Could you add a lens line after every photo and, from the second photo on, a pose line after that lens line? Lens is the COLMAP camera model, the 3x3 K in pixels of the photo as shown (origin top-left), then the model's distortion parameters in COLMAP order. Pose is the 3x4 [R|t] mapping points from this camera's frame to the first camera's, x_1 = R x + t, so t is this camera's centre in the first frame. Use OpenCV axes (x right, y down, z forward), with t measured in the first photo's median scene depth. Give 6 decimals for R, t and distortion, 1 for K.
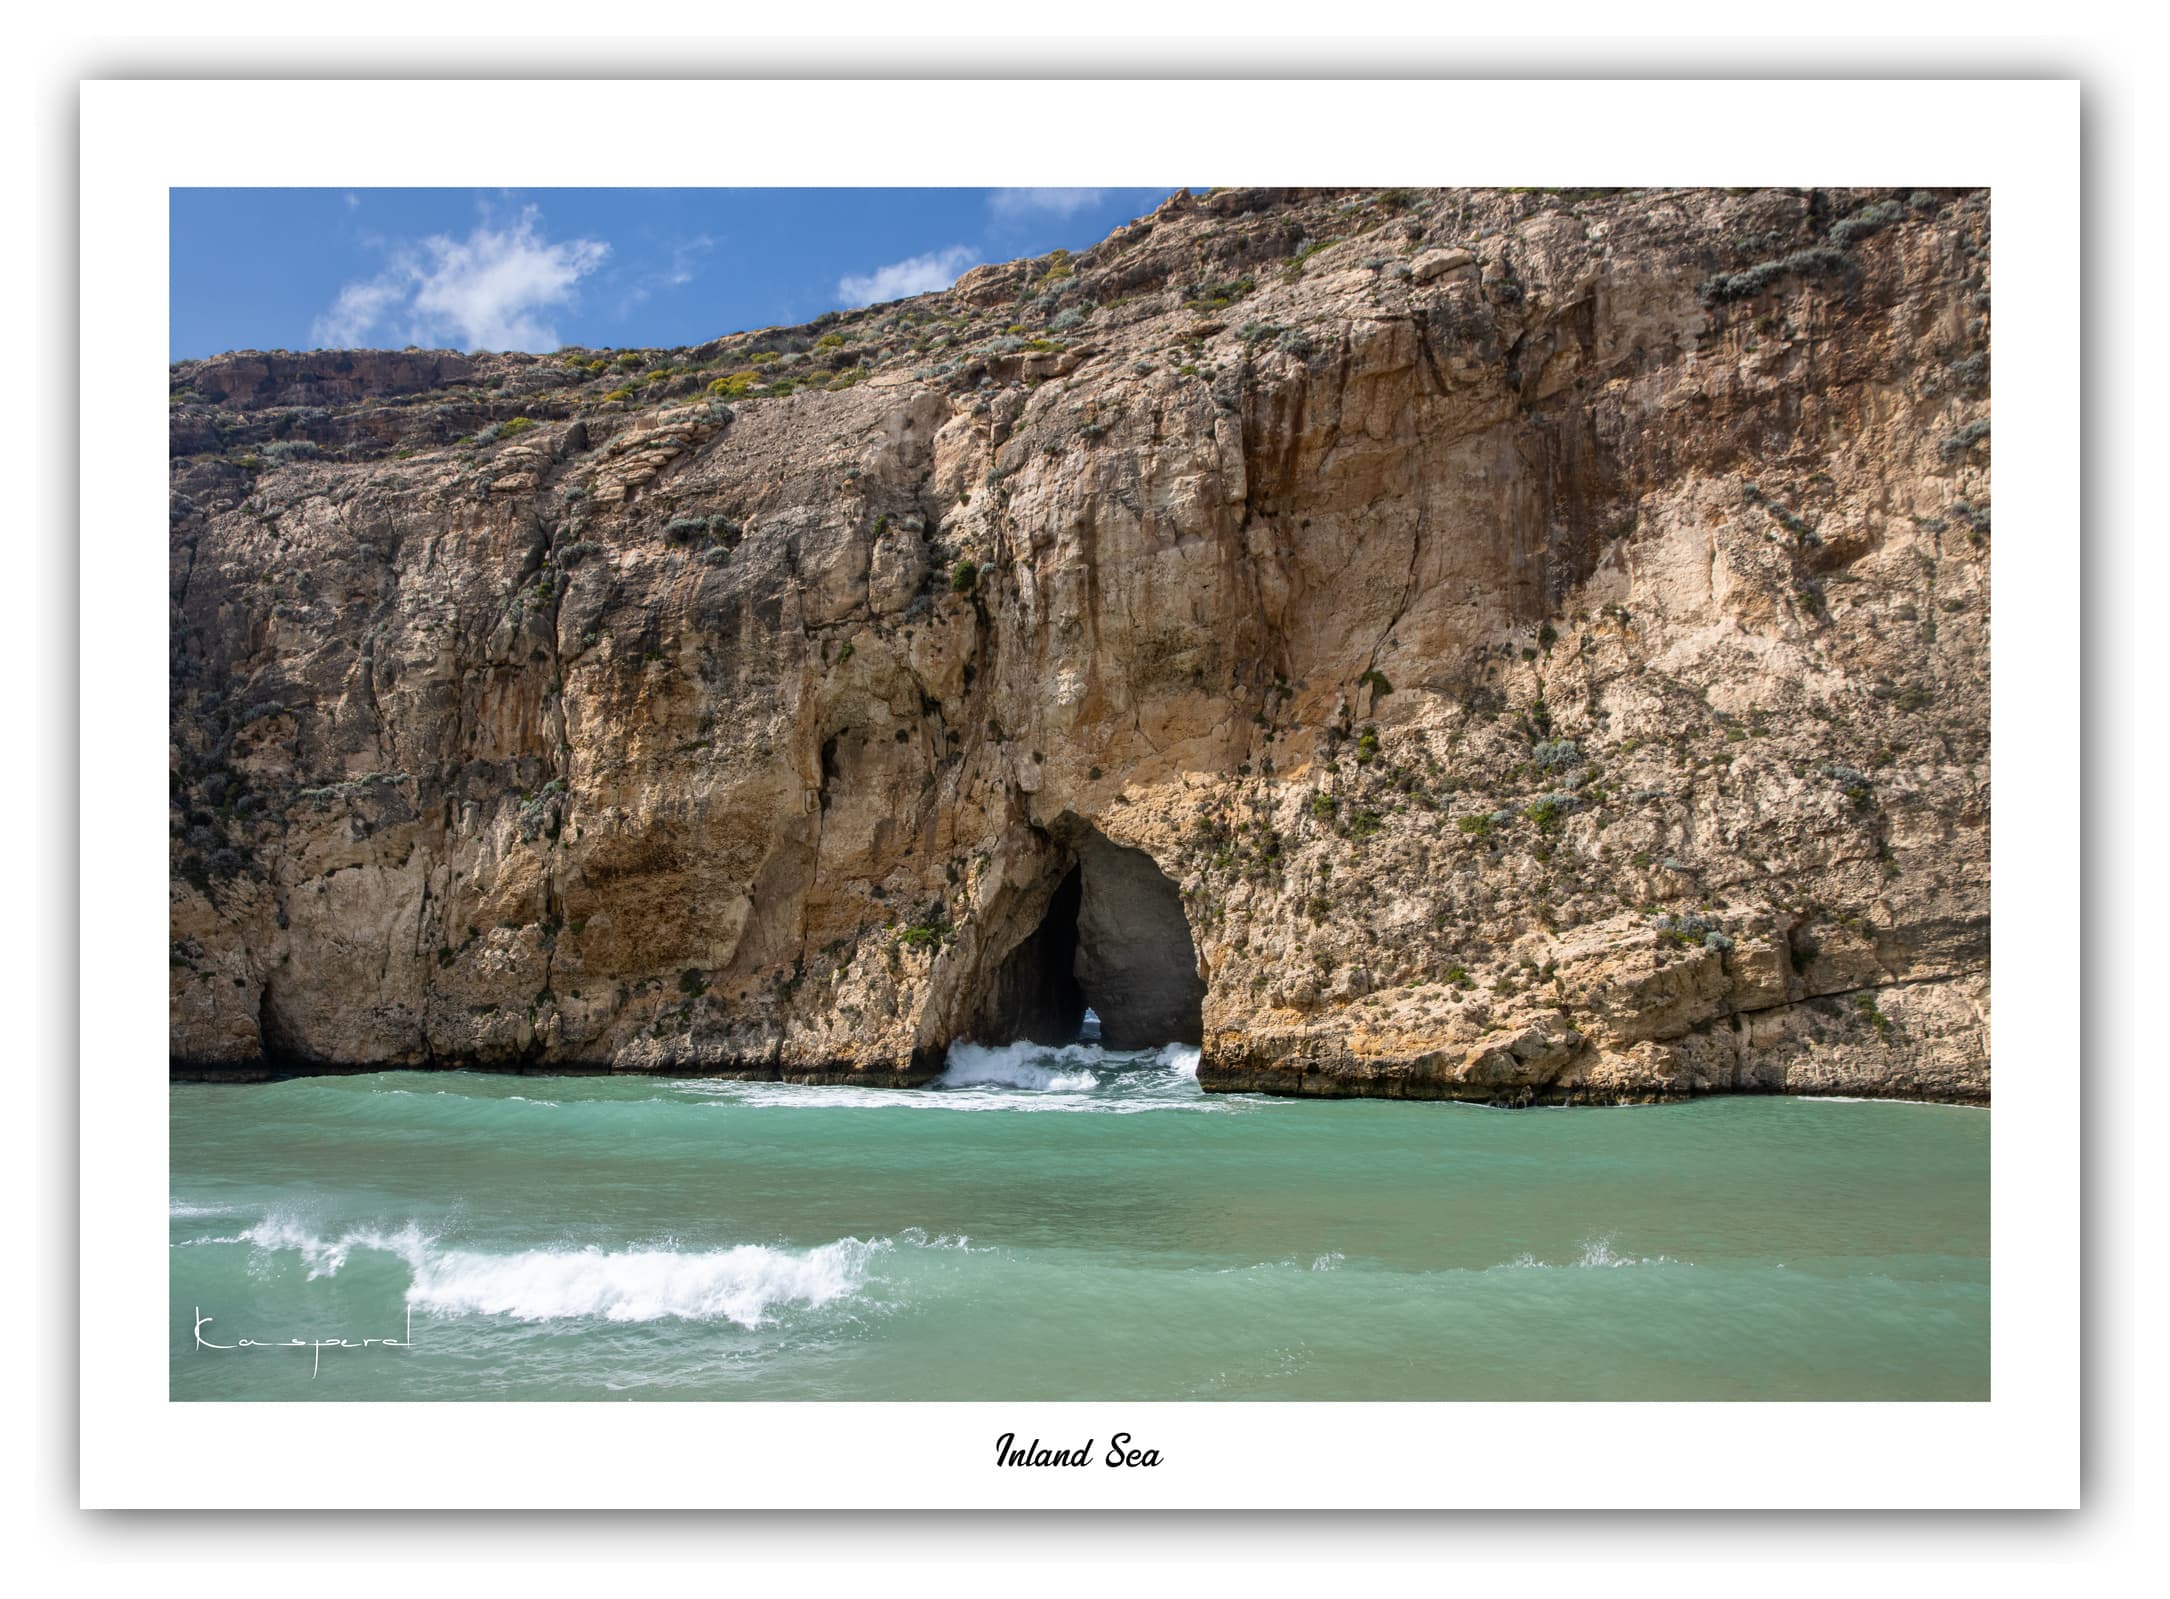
lens RADIAL K [[1937.9, 0, 1003.8], [0, 1937.9, 796.4], [0, 0, 1]] dist [0.001091, 0.282196]
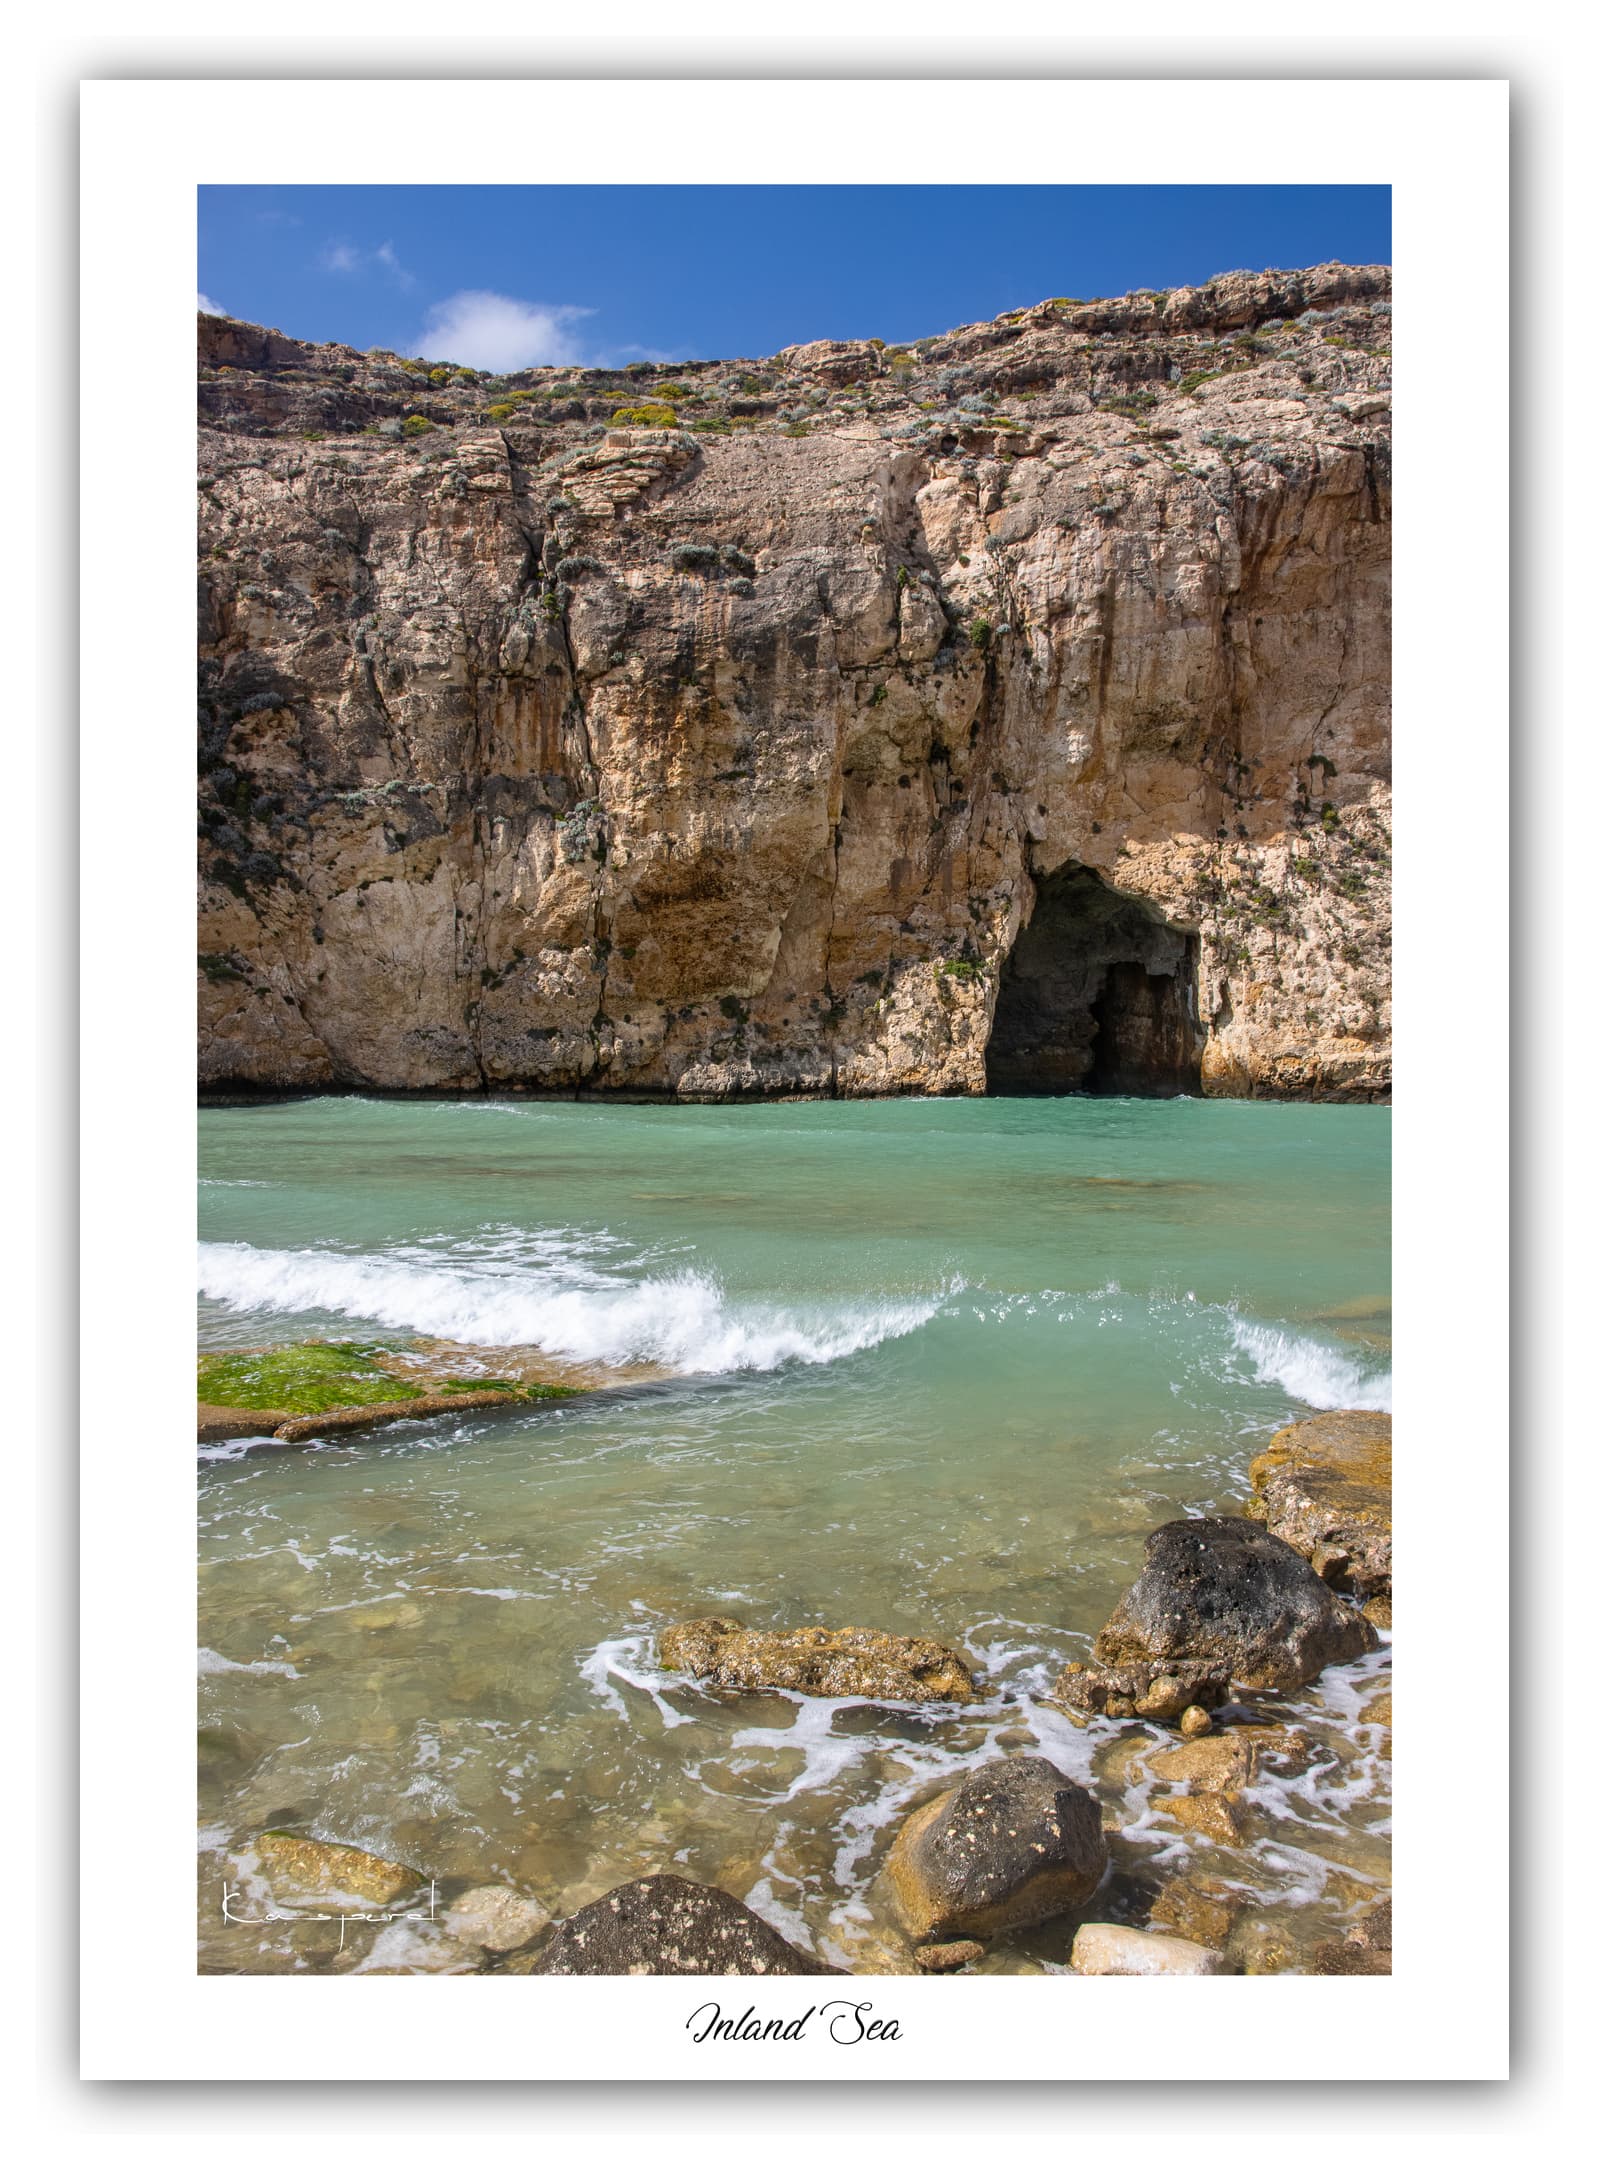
lens RADIAL K [[1574.2, 0, 801.3], [0, 1574.2, 1090.6], [0, 0, 1]] dist [-0.070580, 0.164554]
pose [[0.916122, -0.004066, 0.400880, -0.455370], [-0.049294, 0.991218, 0.122704, 0.034405], [-0.397858, -0.132173, 0.907876, 0.222909]]
